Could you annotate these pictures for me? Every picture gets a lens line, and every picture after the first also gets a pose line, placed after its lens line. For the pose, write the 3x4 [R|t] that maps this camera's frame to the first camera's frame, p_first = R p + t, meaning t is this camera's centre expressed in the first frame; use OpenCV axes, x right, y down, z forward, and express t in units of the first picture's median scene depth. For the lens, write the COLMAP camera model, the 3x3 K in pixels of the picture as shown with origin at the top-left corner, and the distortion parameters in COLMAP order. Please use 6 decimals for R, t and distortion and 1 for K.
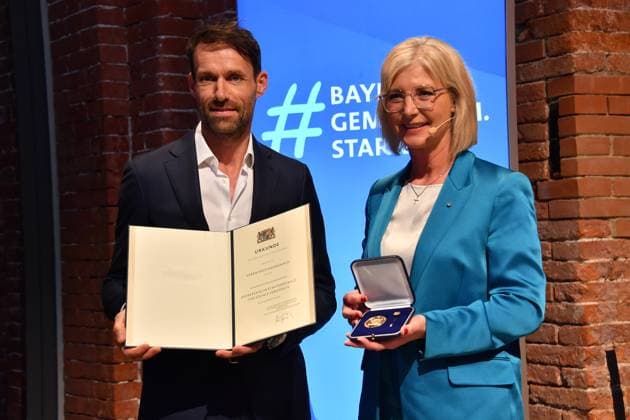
lens RADIAL K [[1354.4, 0, 315.4], [0, 1354.4, 208.6], [0, 0, 1]] dist [0.586165, 0.211381]
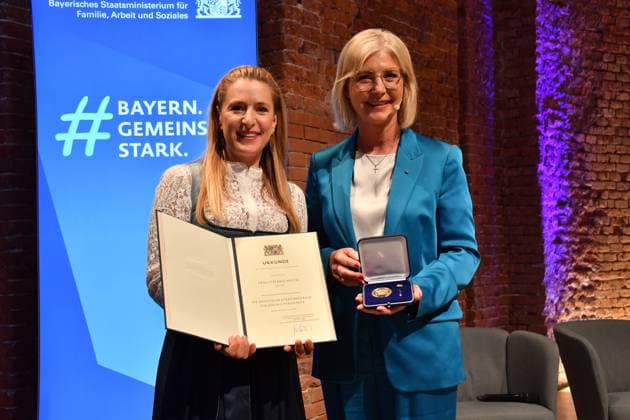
lens RADIAL K [[870.6, 0, 314.2], [0, 870.6, 210.3], [0, 0, 1]] dist [0.248404, 0.021692]
pose [[0.917149, 0.024145, 0.397813, -0.147551], [-0.017958, 0.999653, -0.019270, 0.025184], [-0.398140, 0.010530, 0.917264, 0.173197]]
